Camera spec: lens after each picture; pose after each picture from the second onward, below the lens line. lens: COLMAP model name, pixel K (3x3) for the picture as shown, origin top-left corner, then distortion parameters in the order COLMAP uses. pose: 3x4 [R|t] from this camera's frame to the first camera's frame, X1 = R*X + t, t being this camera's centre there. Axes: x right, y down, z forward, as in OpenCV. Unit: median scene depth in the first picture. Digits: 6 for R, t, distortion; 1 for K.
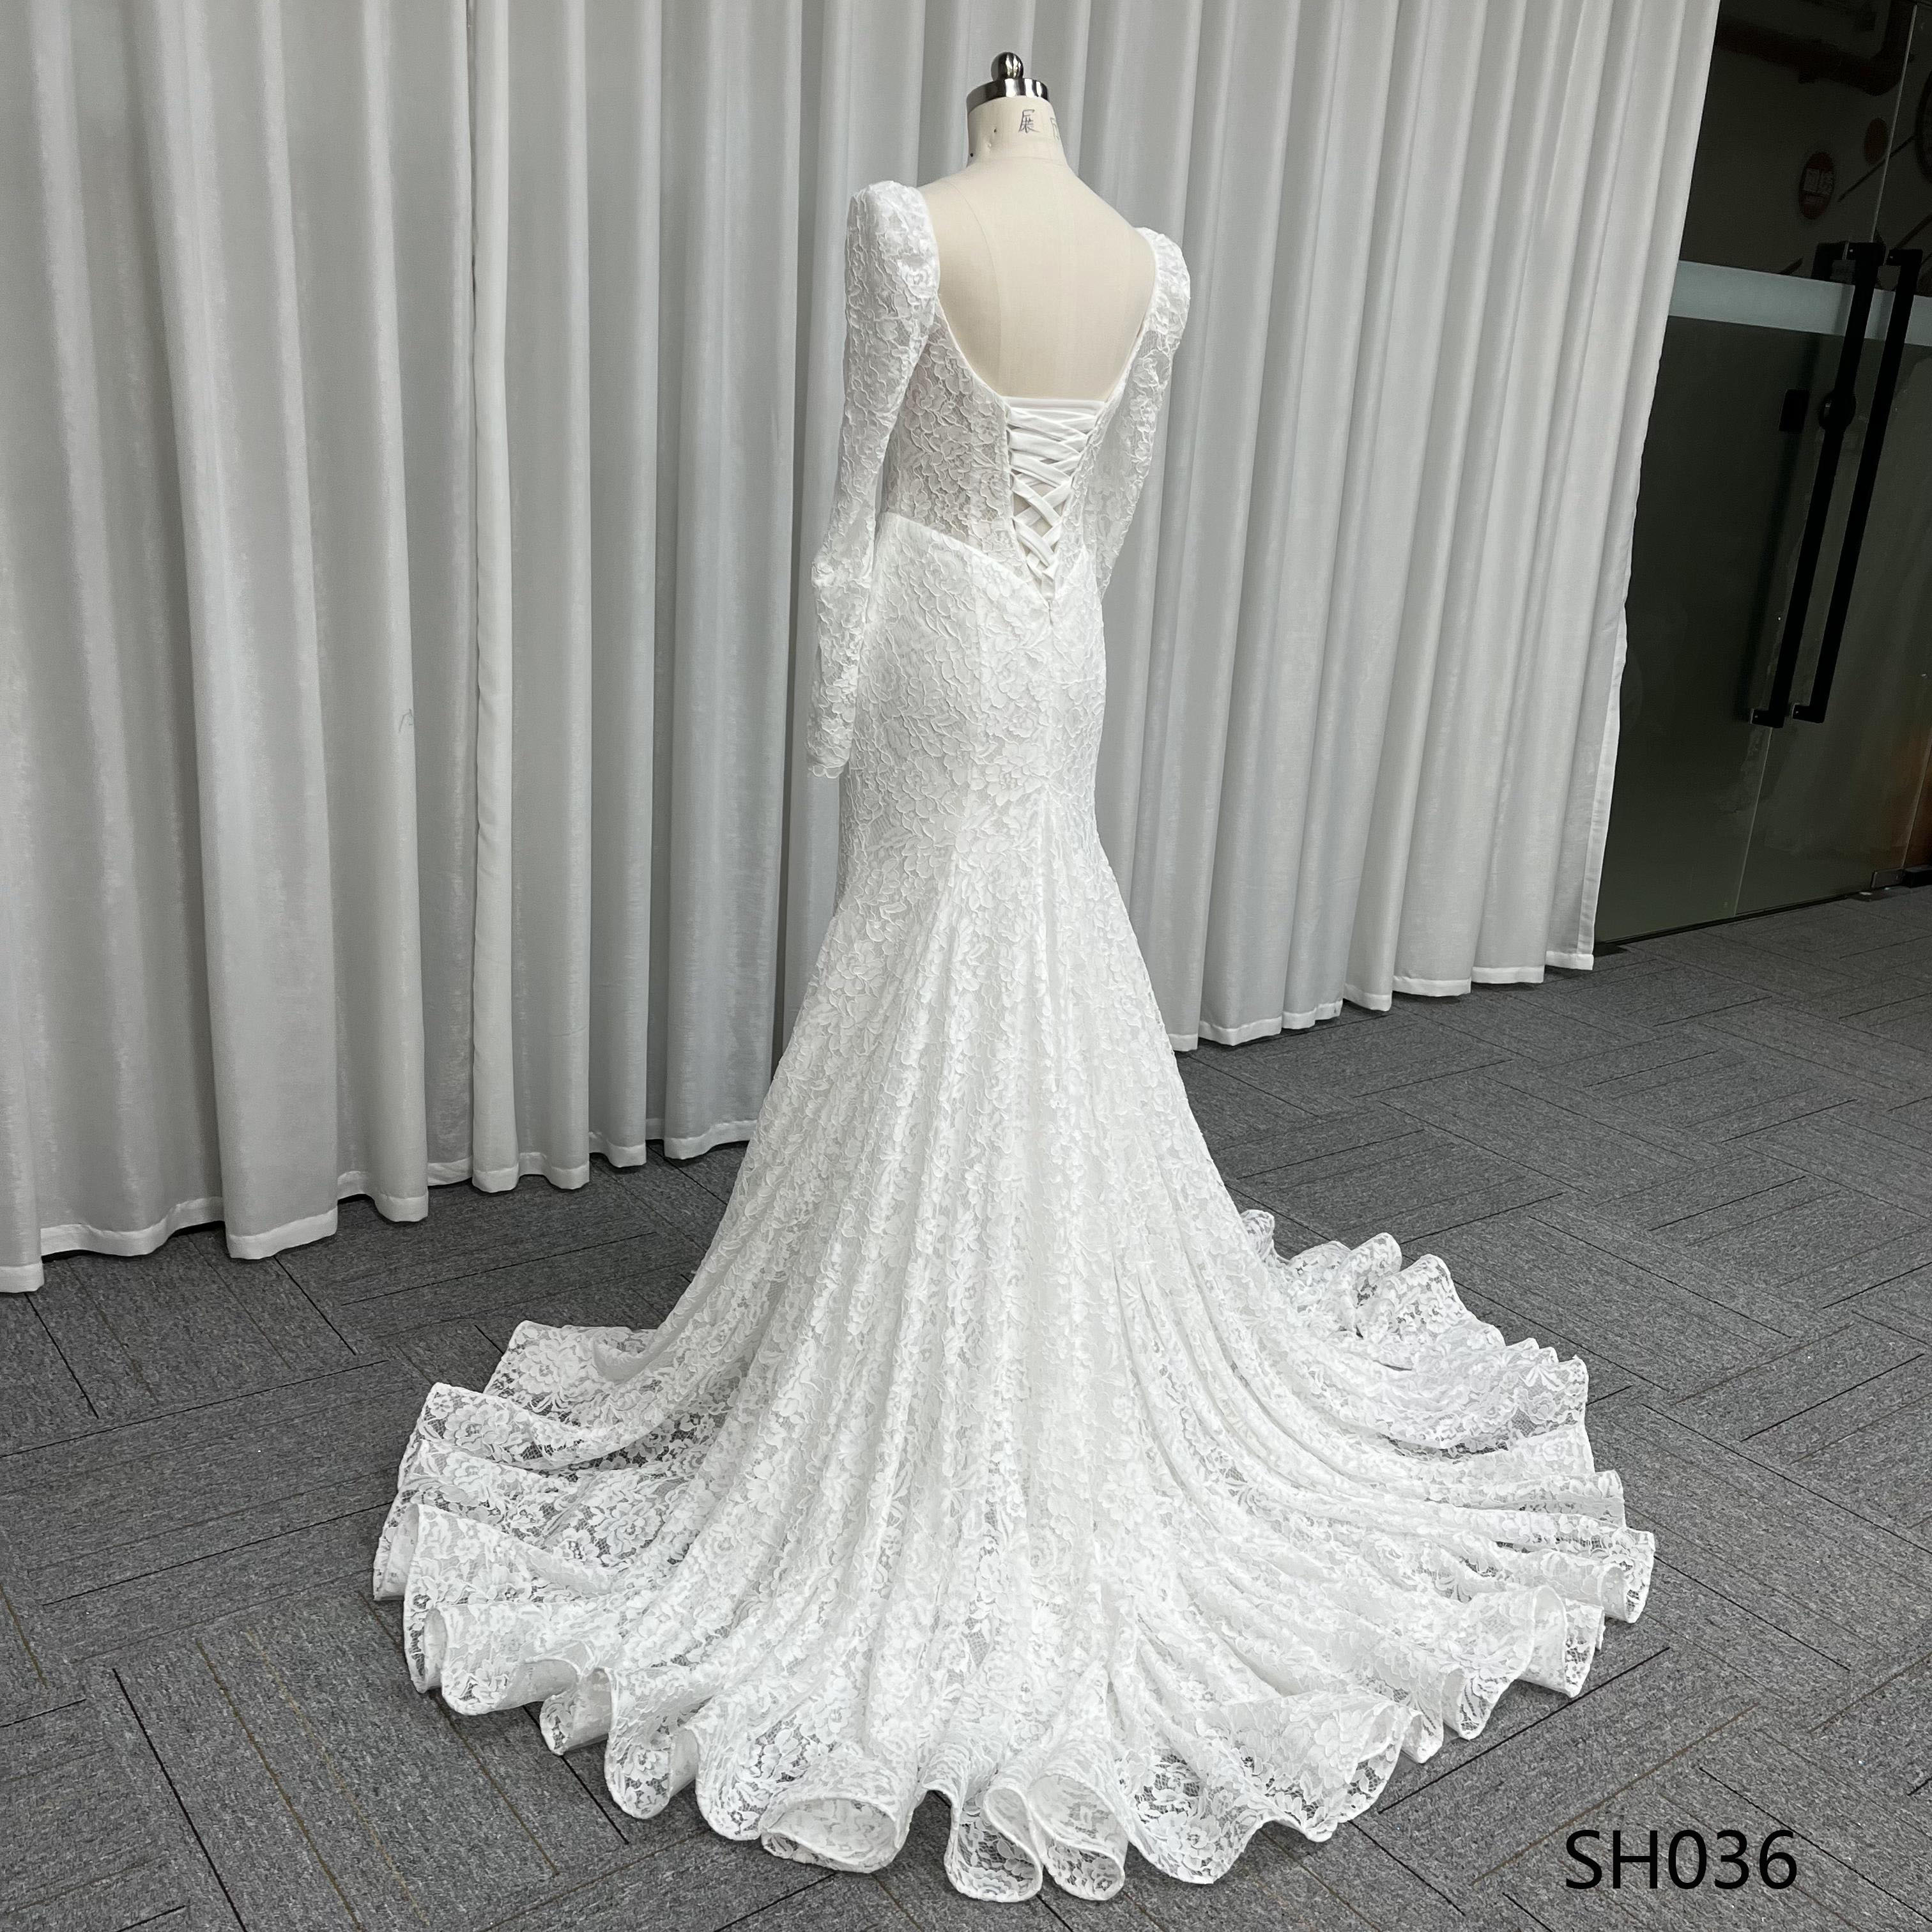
lens RADIAL K [[1906.1, 0, 966.6], [0, 1906.1, 1011.4], [0, 0, 1]] dist [0.021310, -0.016070]
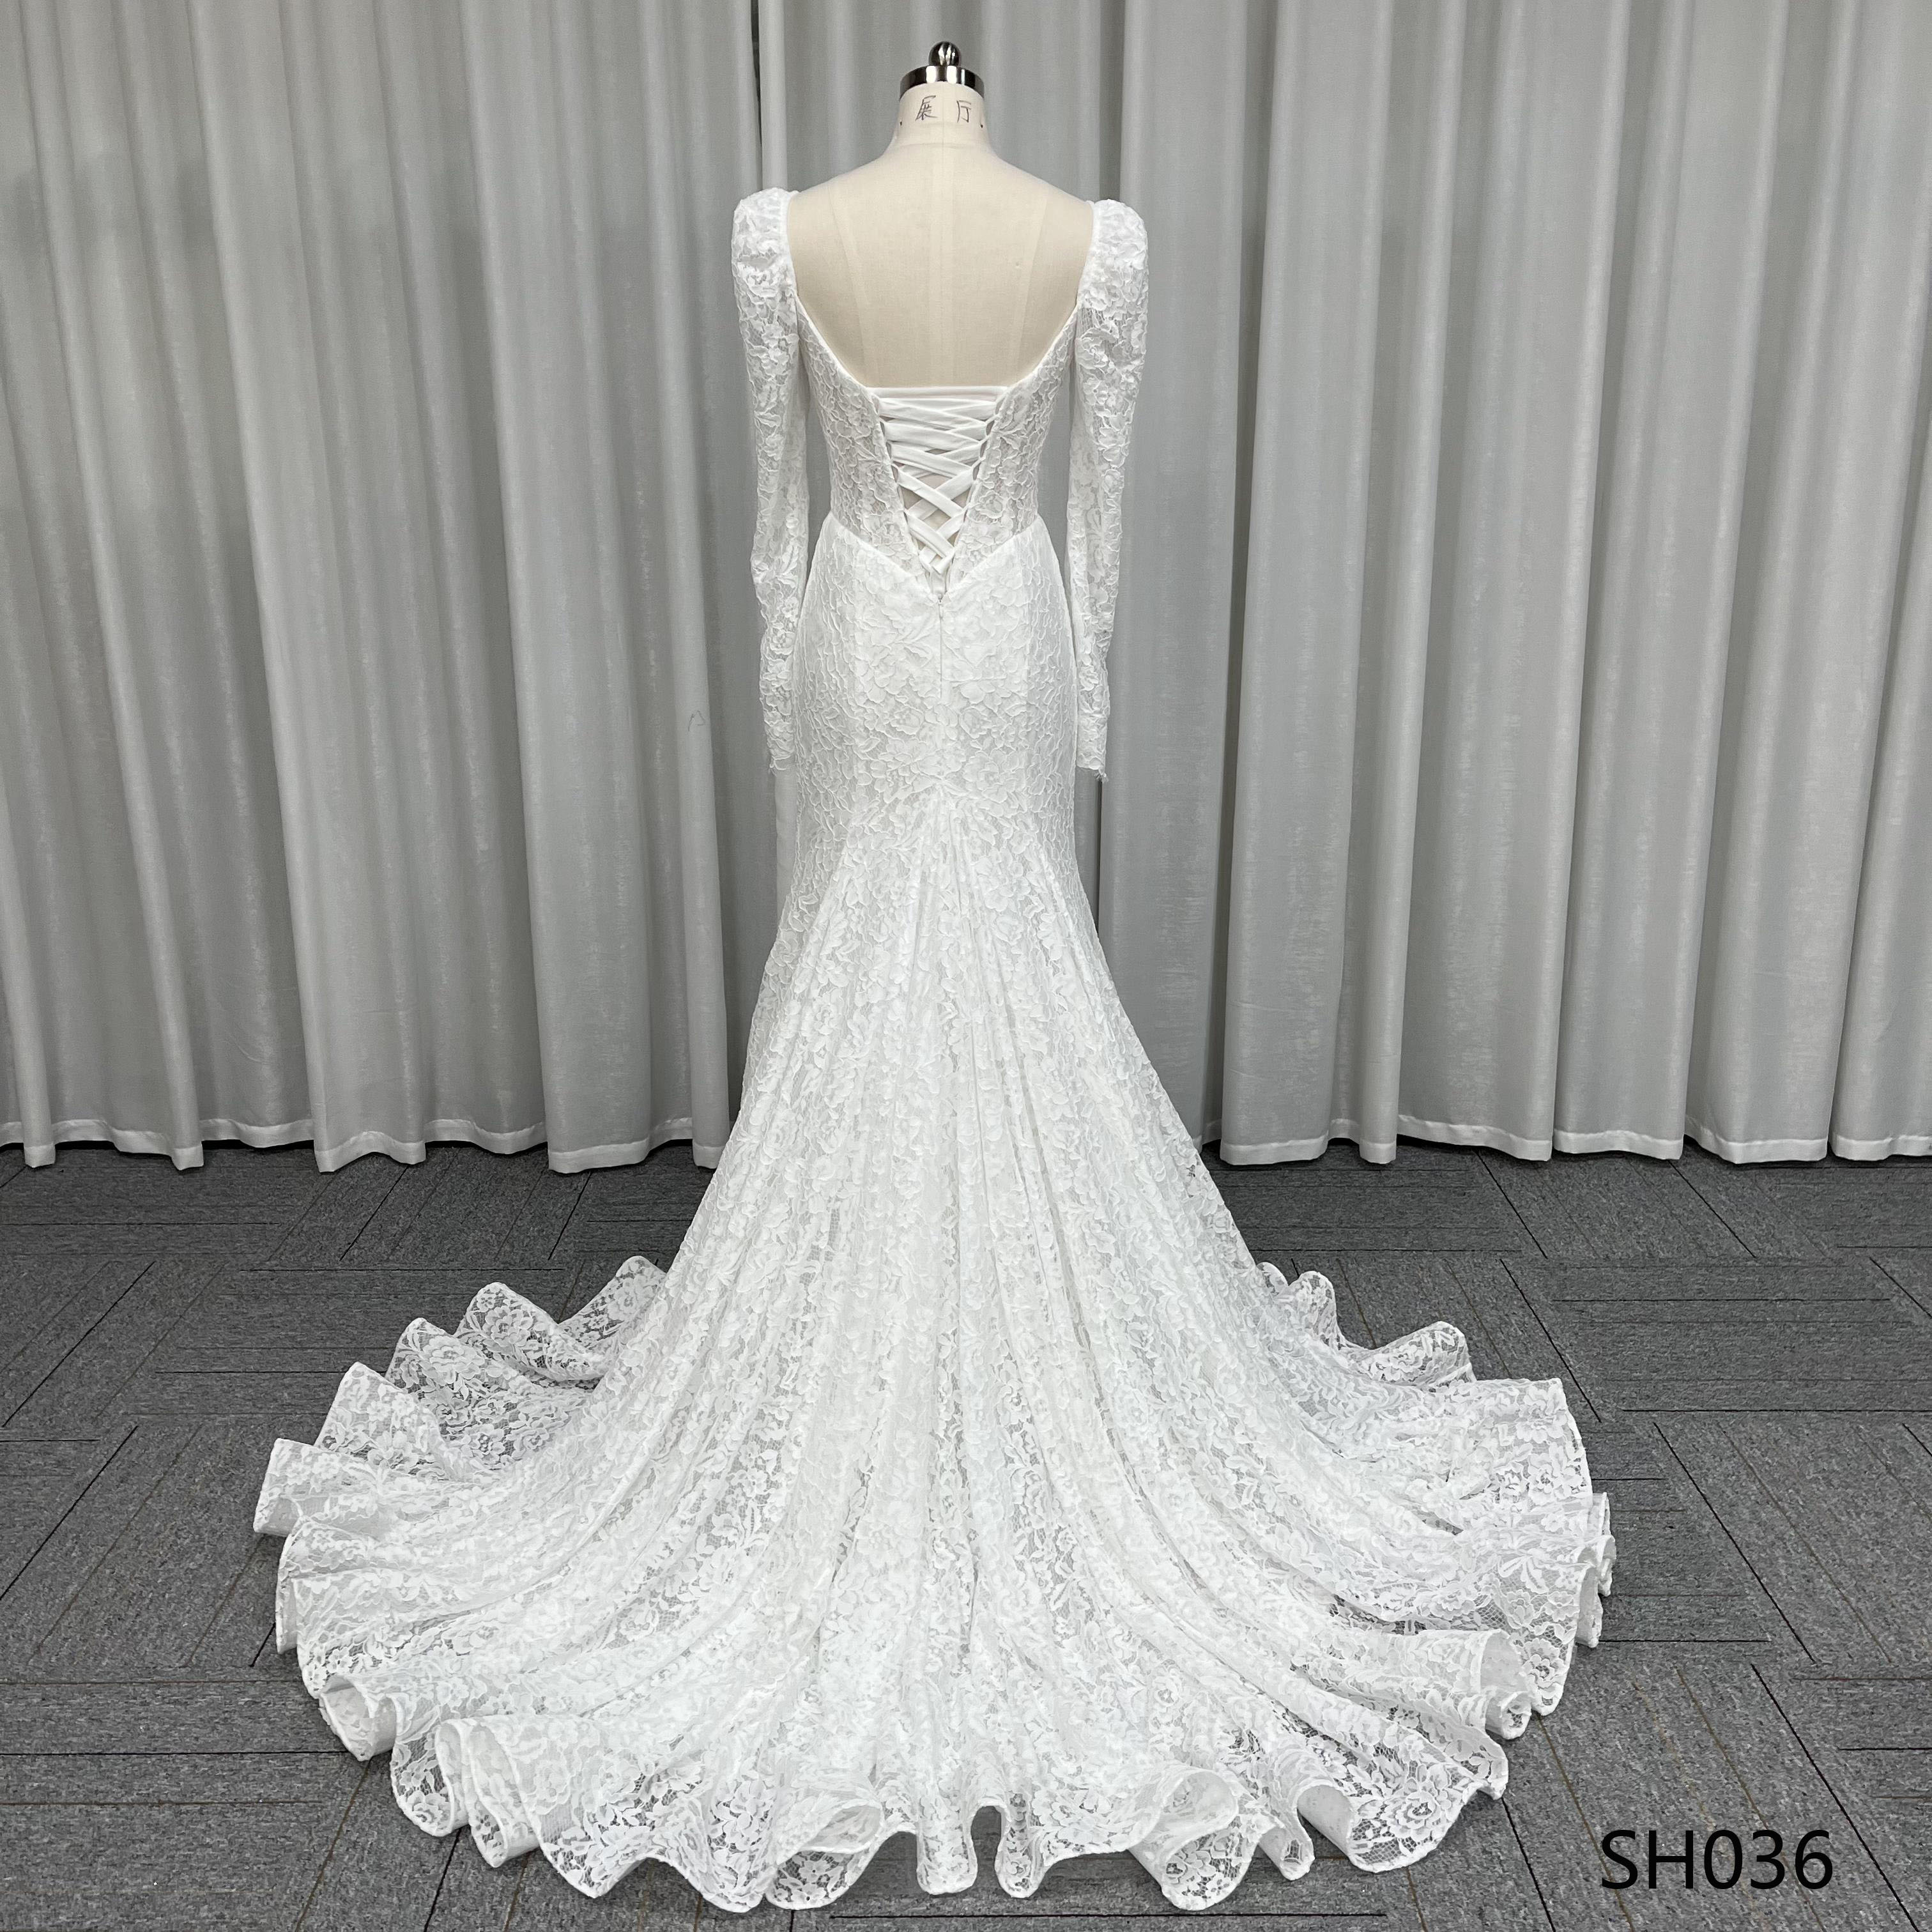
lens RADIAL K [[1908.6, 0, 970.1], [0, 1908.6, 1002.5], [0, 0, 1]] dist [0.033056, -0.038397]
pose [[0.801901, 0.112314, -0.586805, 0.655459], [-0.136530, 0.990631, 0.003029, -0.015330], [0.581647, 0.077688, 0.809723, 0.241585]]
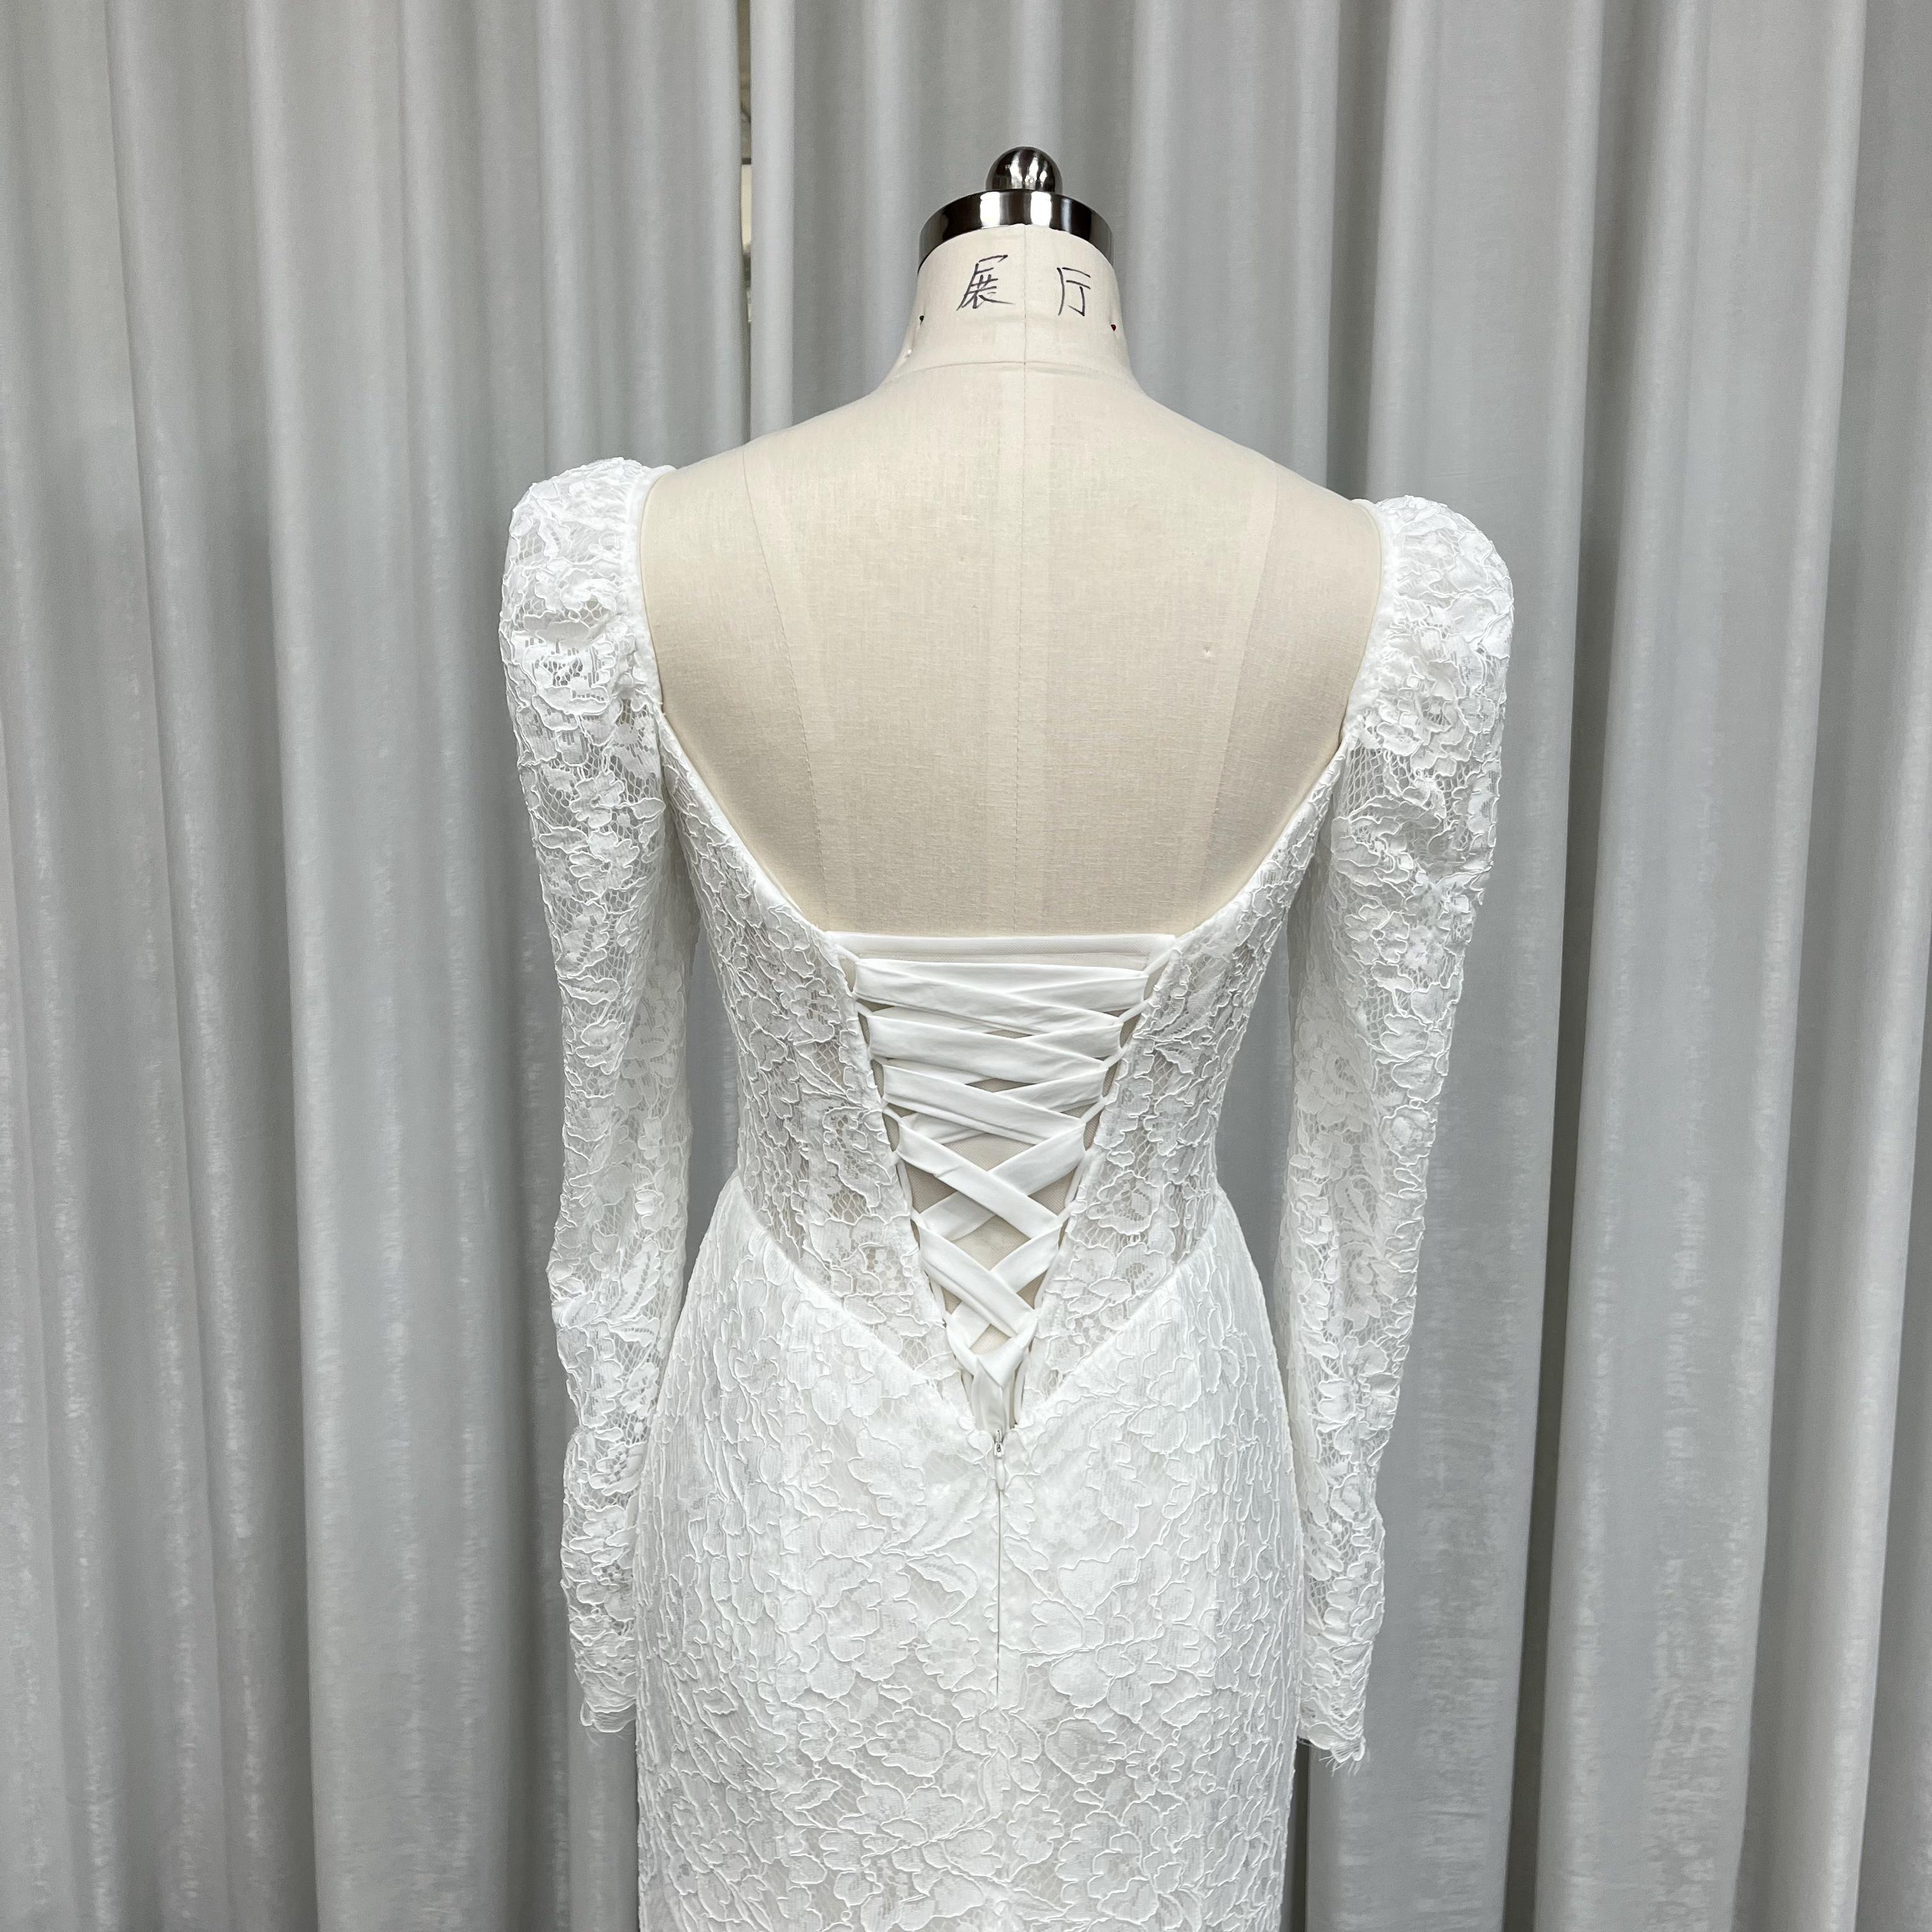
lens RADIAL K [[1984.9, 0, 945.0], [0, 1984.9, 966.7], [0, 0, 1]] dist [0.165358, -0.467665]
pose [[0.806458, 0.030562, -0.590501, 0.272838], [-0.150063, 0.976546, -0.154401, -0.245446], [0.571932, 0.213130, 0.792130, 0.661704]]
